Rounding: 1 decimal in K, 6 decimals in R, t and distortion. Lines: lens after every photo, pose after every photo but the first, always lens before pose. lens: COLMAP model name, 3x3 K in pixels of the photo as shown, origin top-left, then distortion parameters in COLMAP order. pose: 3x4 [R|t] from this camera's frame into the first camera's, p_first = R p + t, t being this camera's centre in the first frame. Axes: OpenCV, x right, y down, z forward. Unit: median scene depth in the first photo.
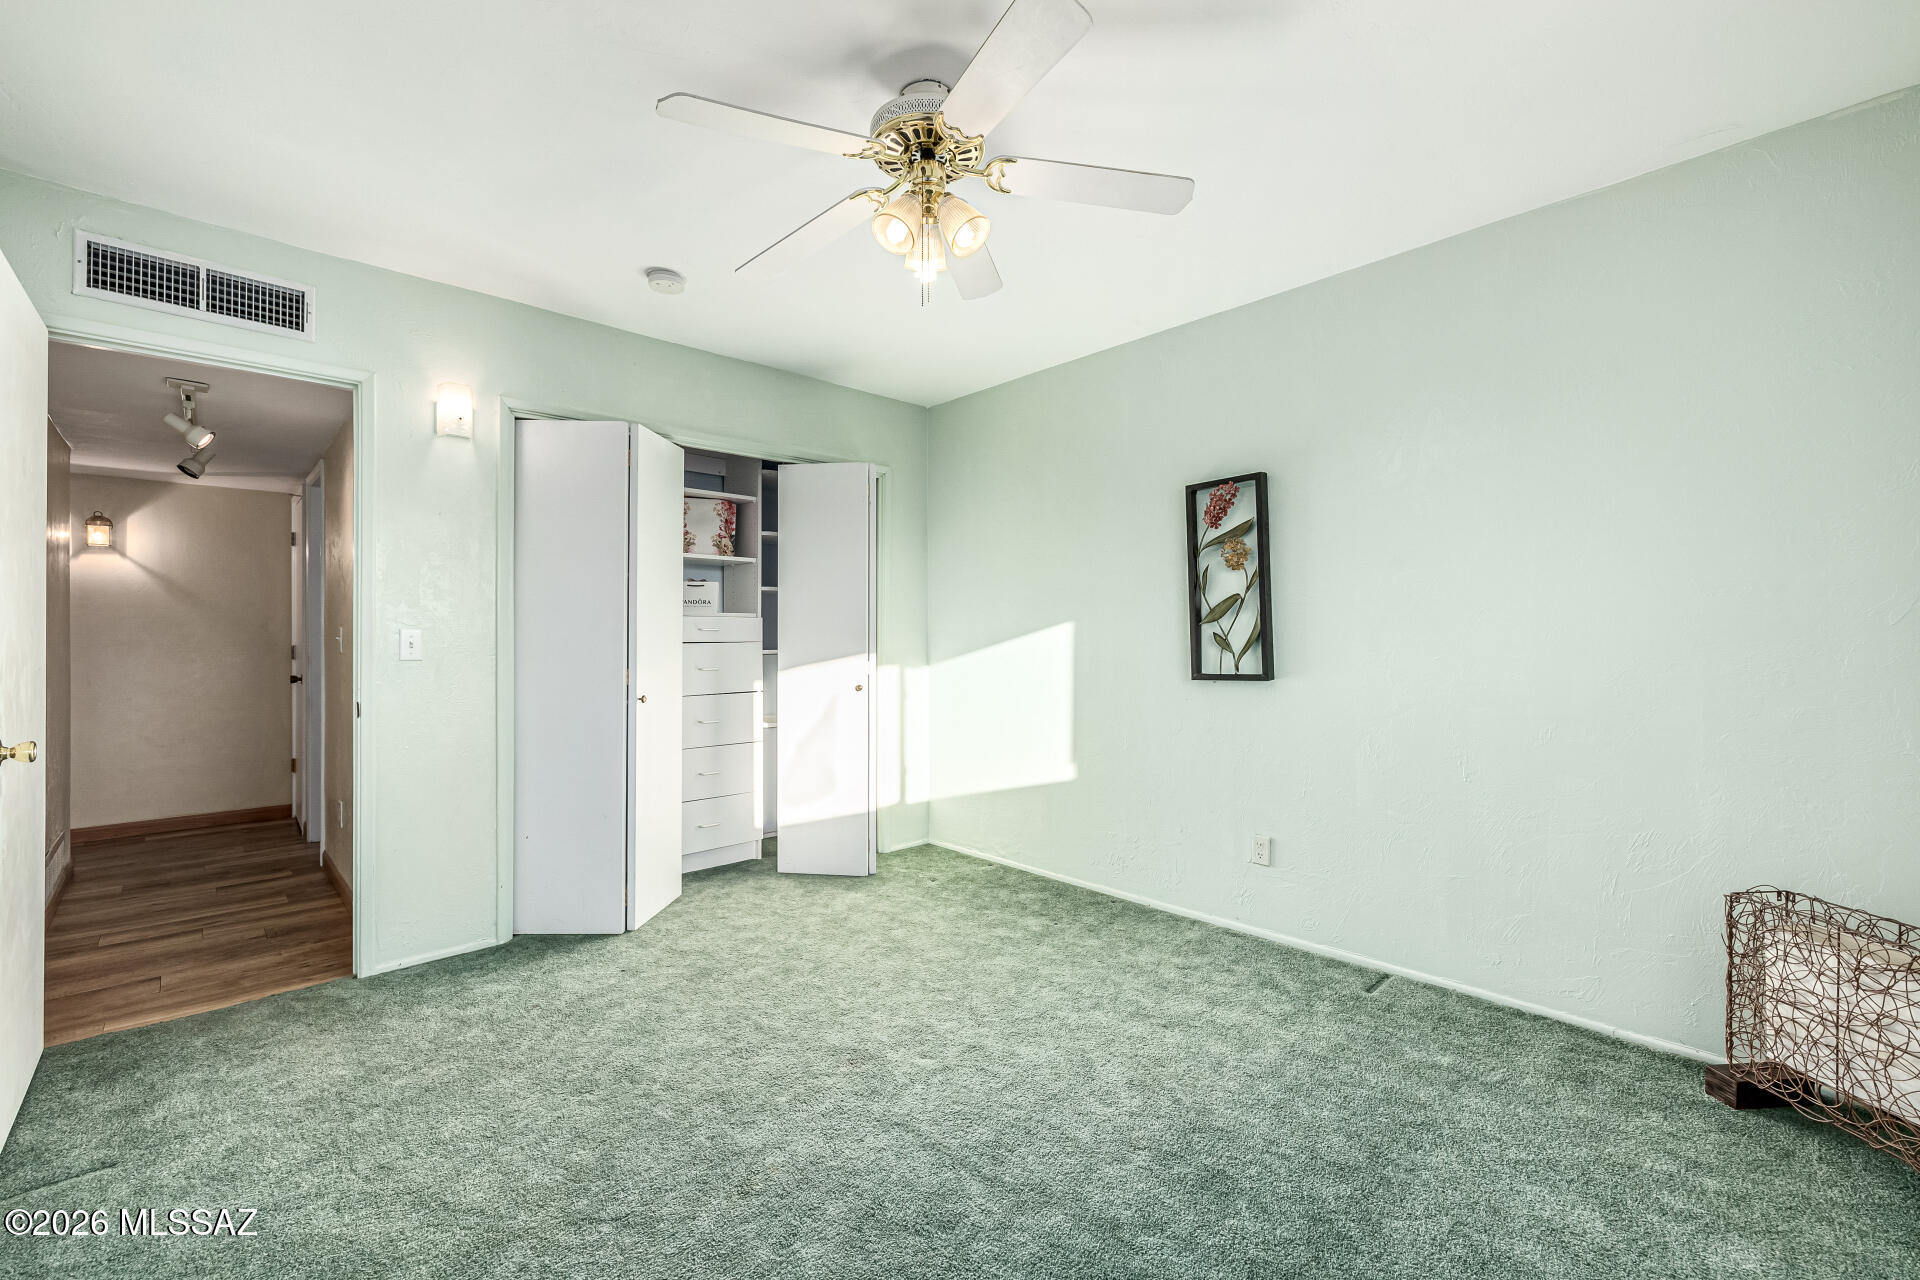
lens RADIAL K [[814.9, 0, 953.8], [0, 814.9, 636.5], [0, 0, 1]] dist [0.000581, -0.000077]
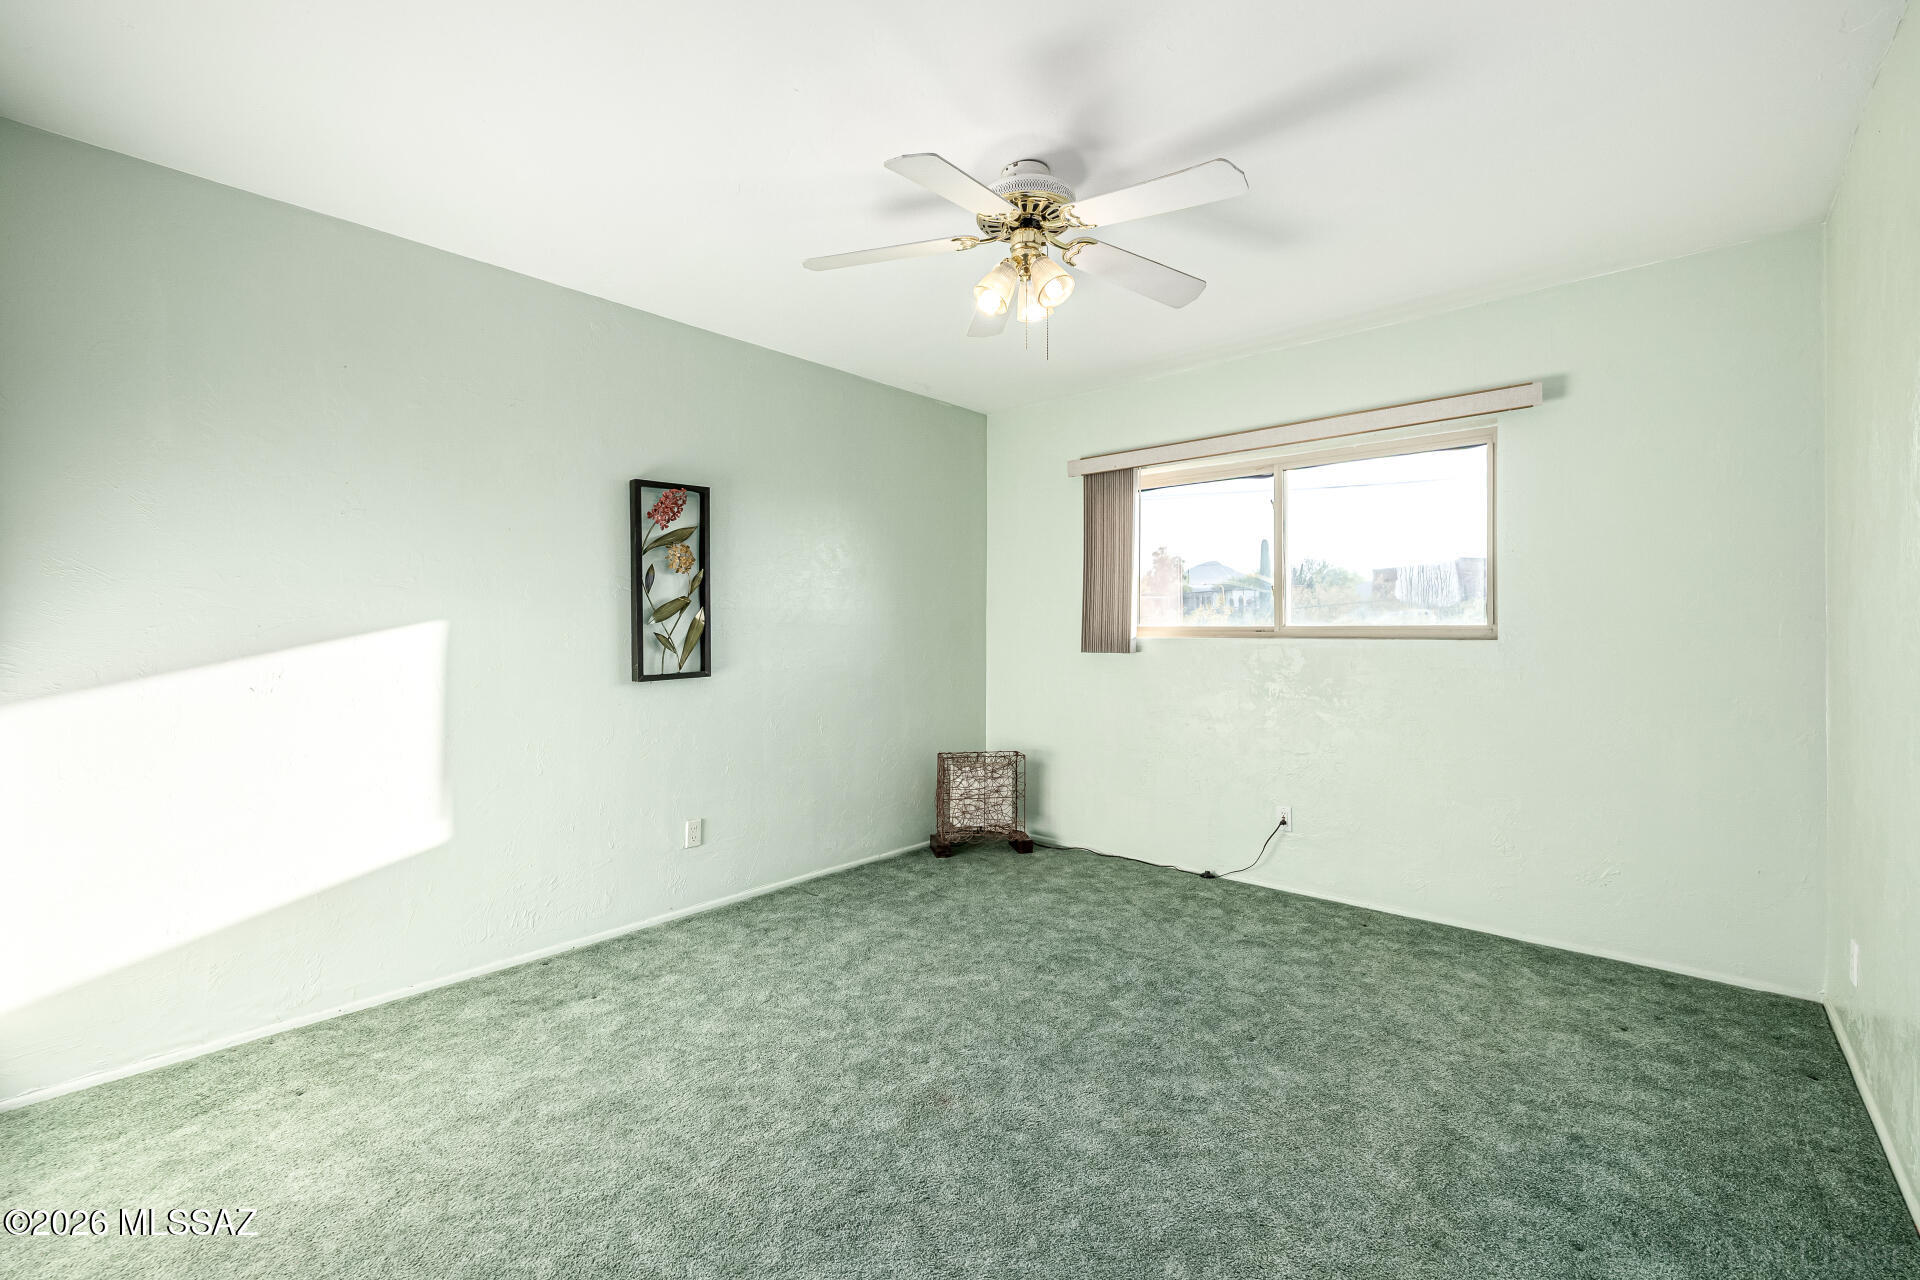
lens RADIAL K [[814.9, 0, 953.9], [0, 814.9, 632.7], [0, 0, 1]] dist [0.000581, -0.000077]
pose [[-0.087232, -0.002580, 0.996185, -0.717999], [0.004601, 0.999985, 0.002993, -0.006670], [-0.996177, 0.004844, -0.087219, 0.732883]]
